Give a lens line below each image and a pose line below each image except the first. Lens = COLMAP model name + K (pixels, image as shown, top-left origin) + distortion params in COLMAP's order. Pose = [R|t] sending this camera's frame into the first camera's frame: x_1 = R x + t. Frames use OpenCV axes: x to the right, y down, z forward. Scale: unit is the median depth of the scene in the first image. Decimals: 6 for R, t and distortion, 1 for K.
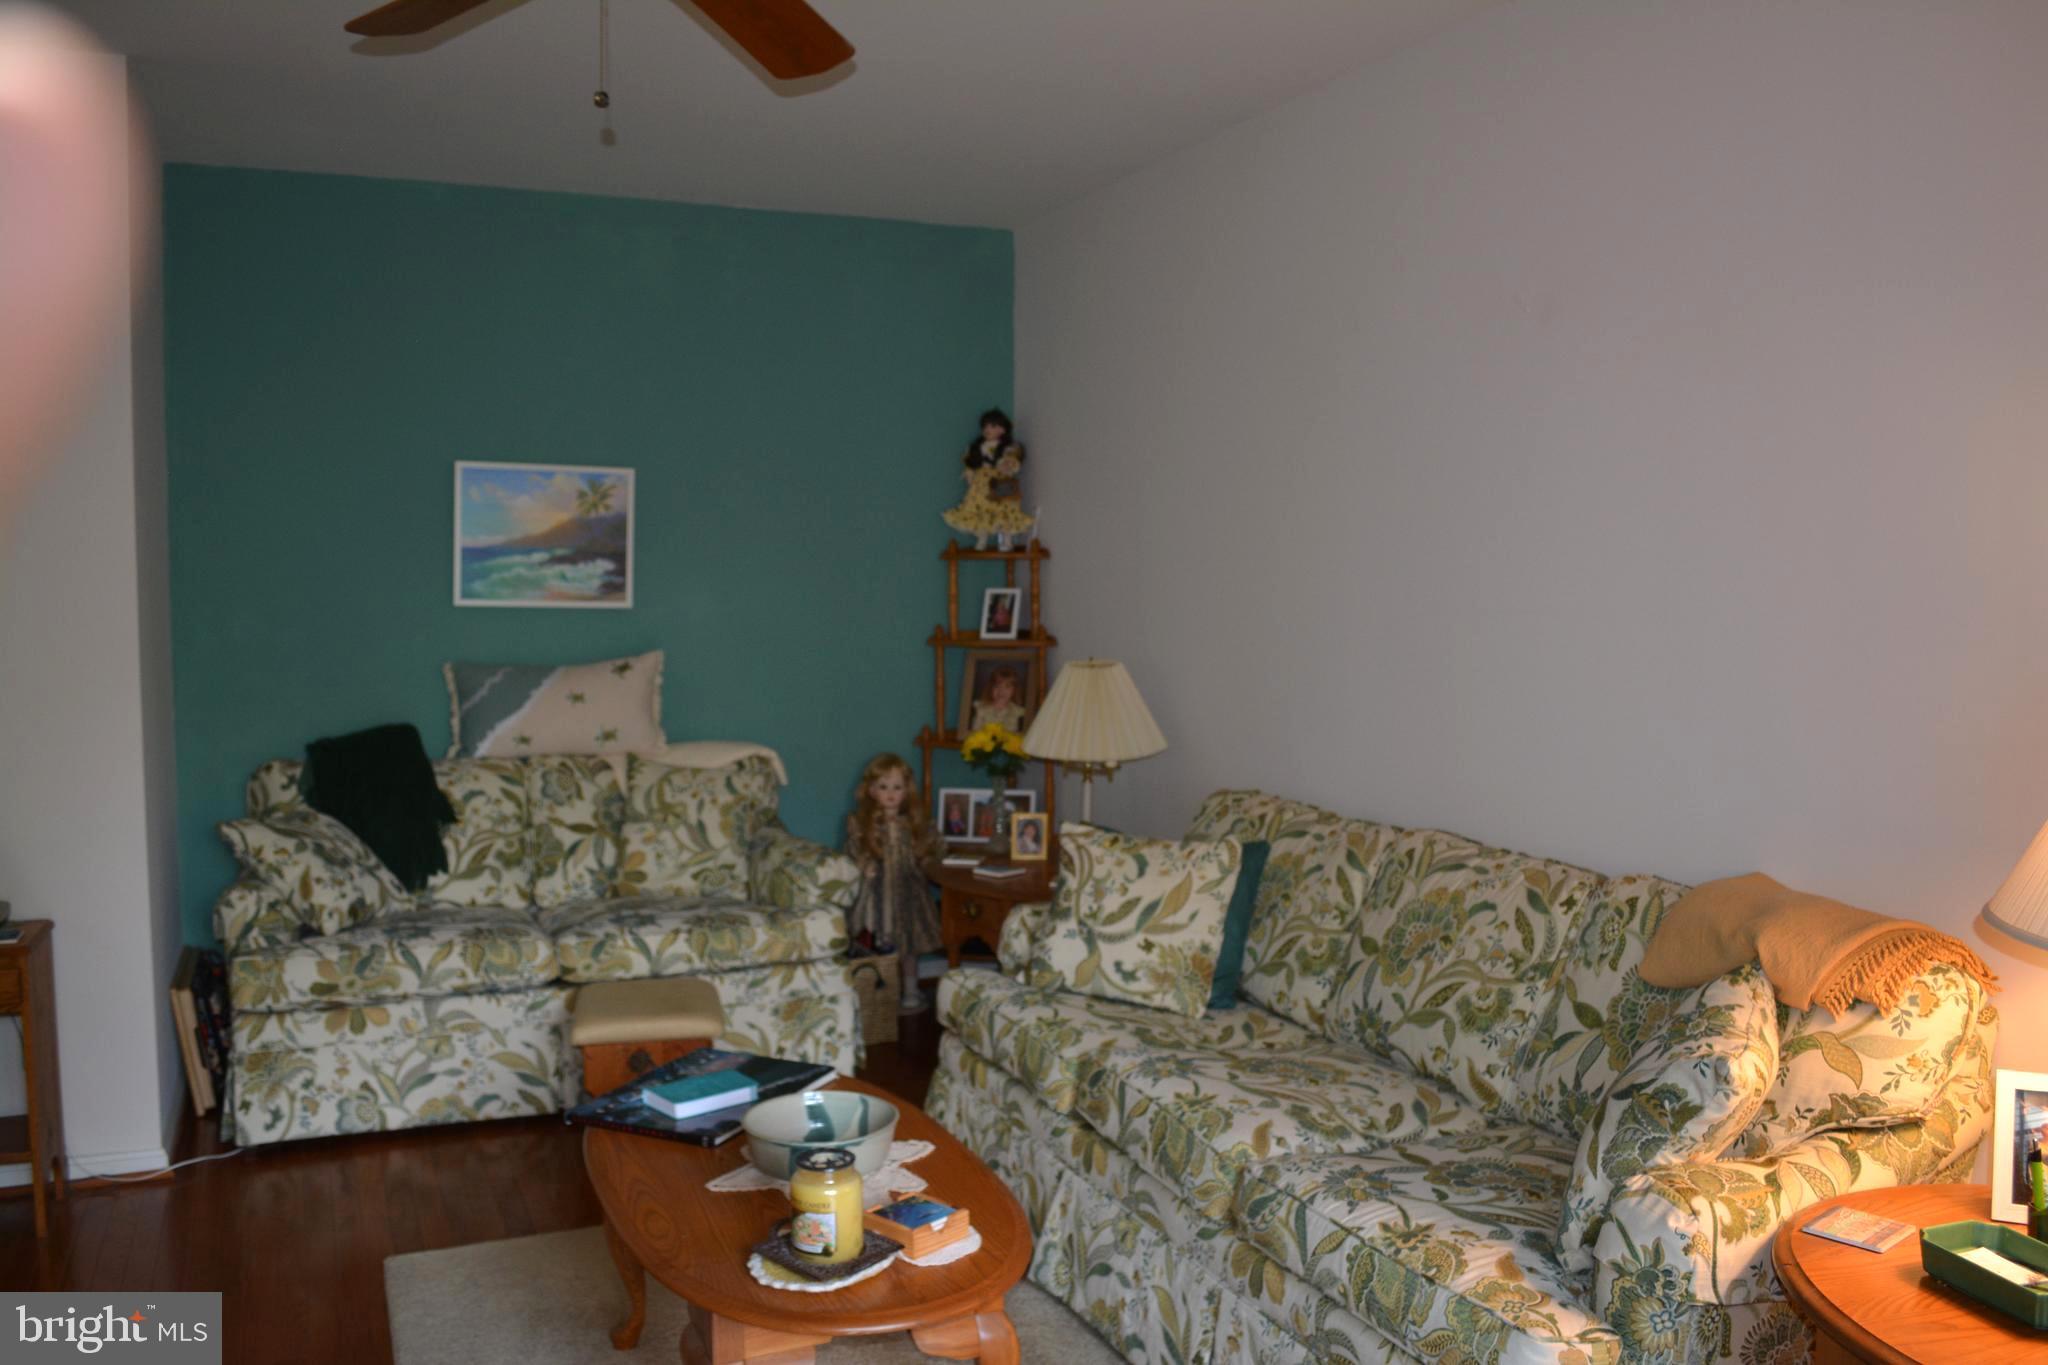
lens RADIAL K [[1612.2, 0, 1031.9], [0, 1612.2, 678.6], [0, 0, 1]] dist [-0.079812, 0.005749]
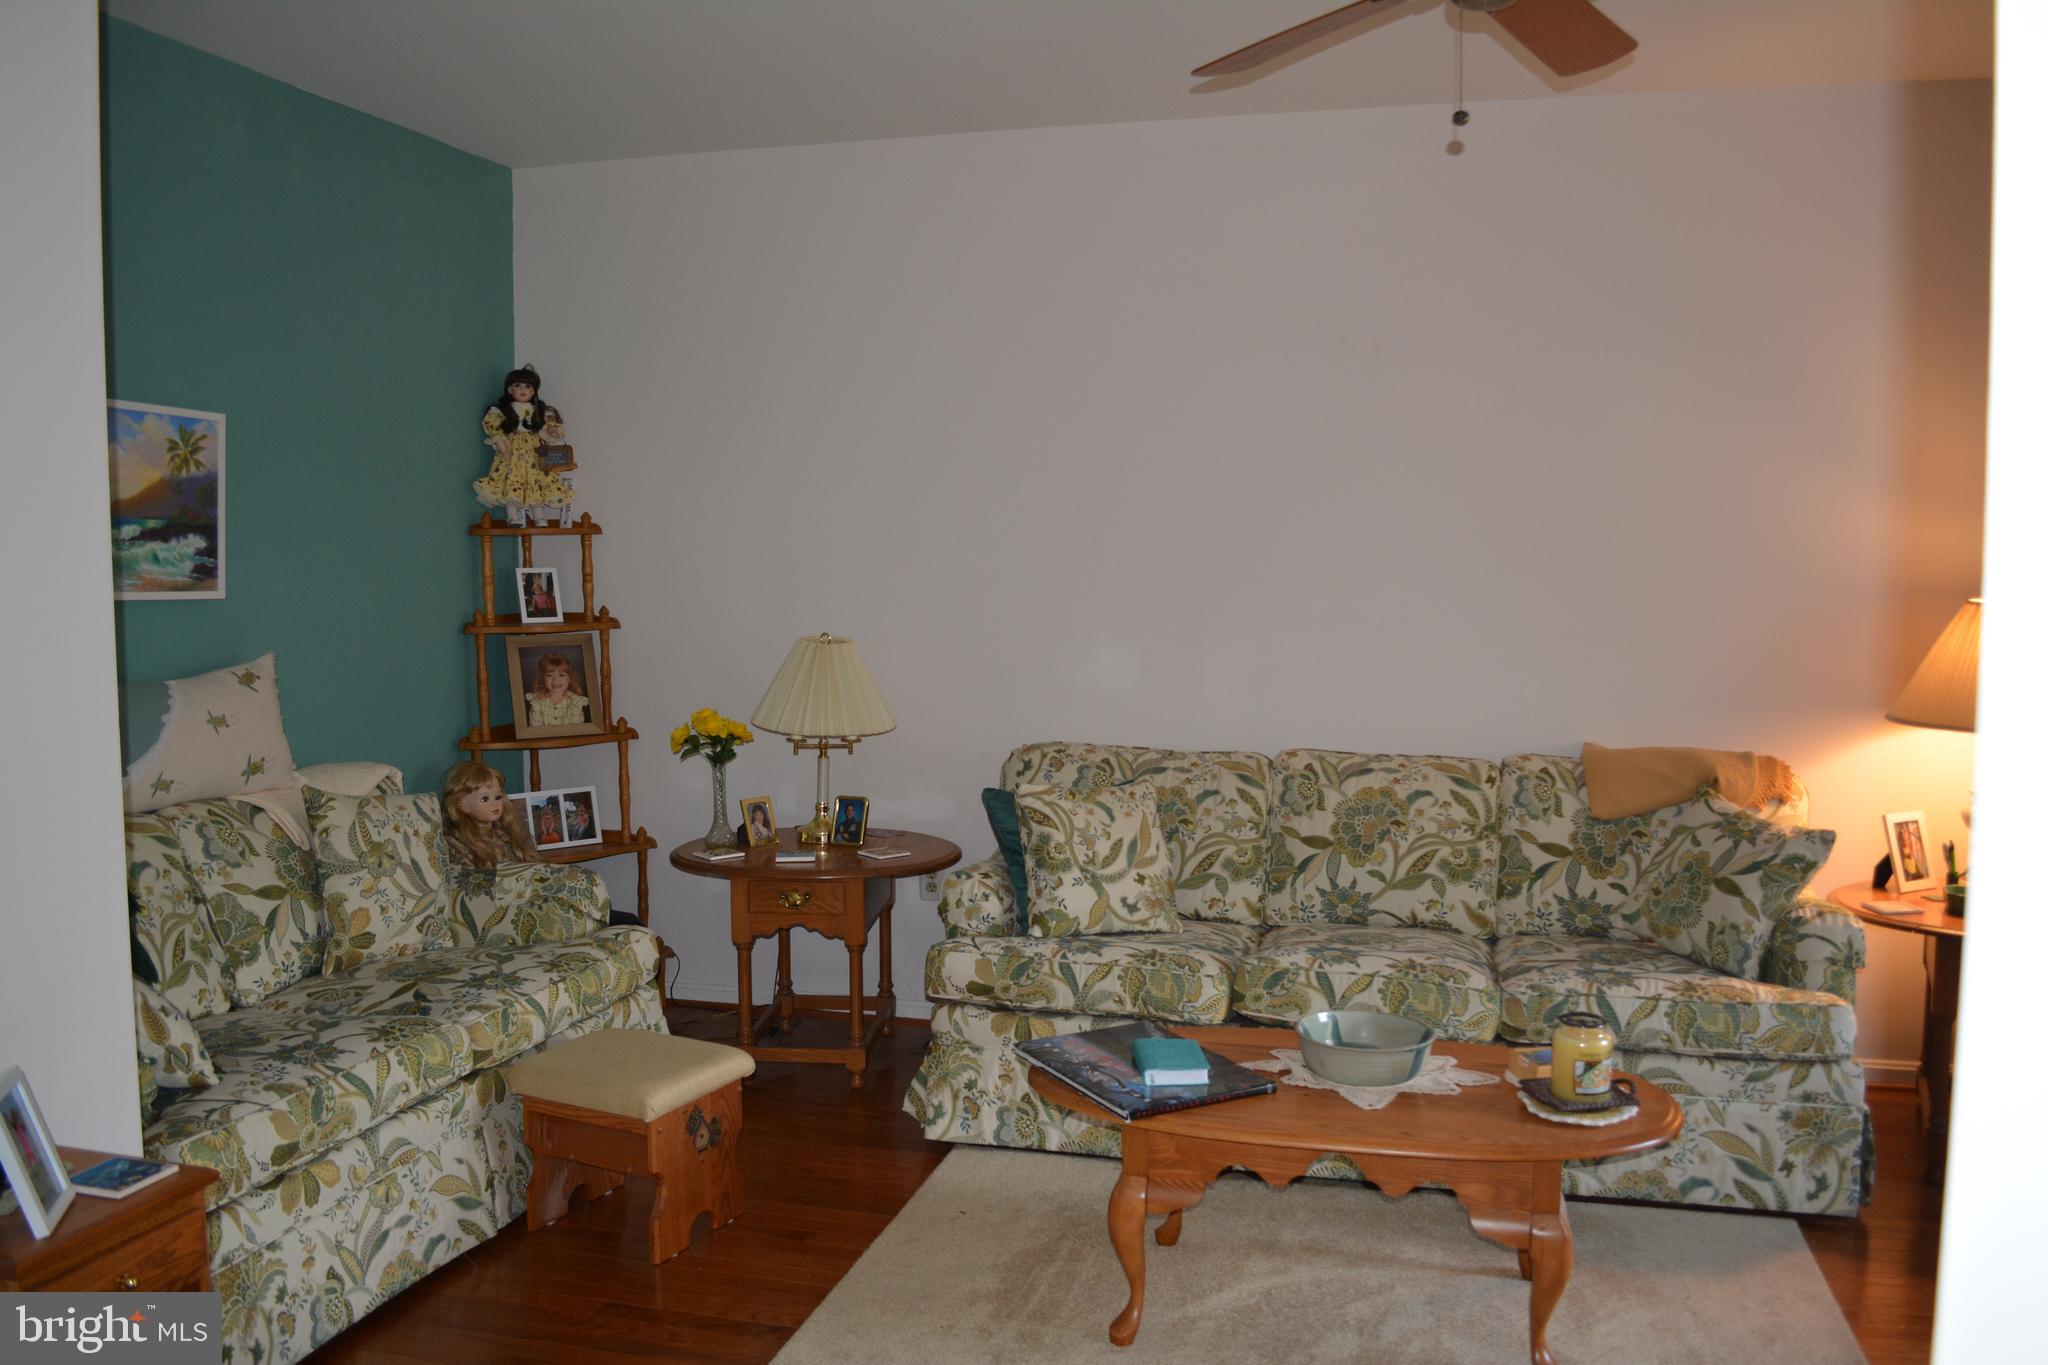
lens RADIAL K [[1612.2, 0, 1031.9], [0, 1612.2, 678.6], [0, 0, 1]] dist [-0.079812, 0.005749]
pose [[0.631698, -0.064726, 0.772508, -0.724892], [0.053192, 0.997779, 0.040105, -0.020207], [-0.773387, 0.015757, 0.633738, 0.294154]]
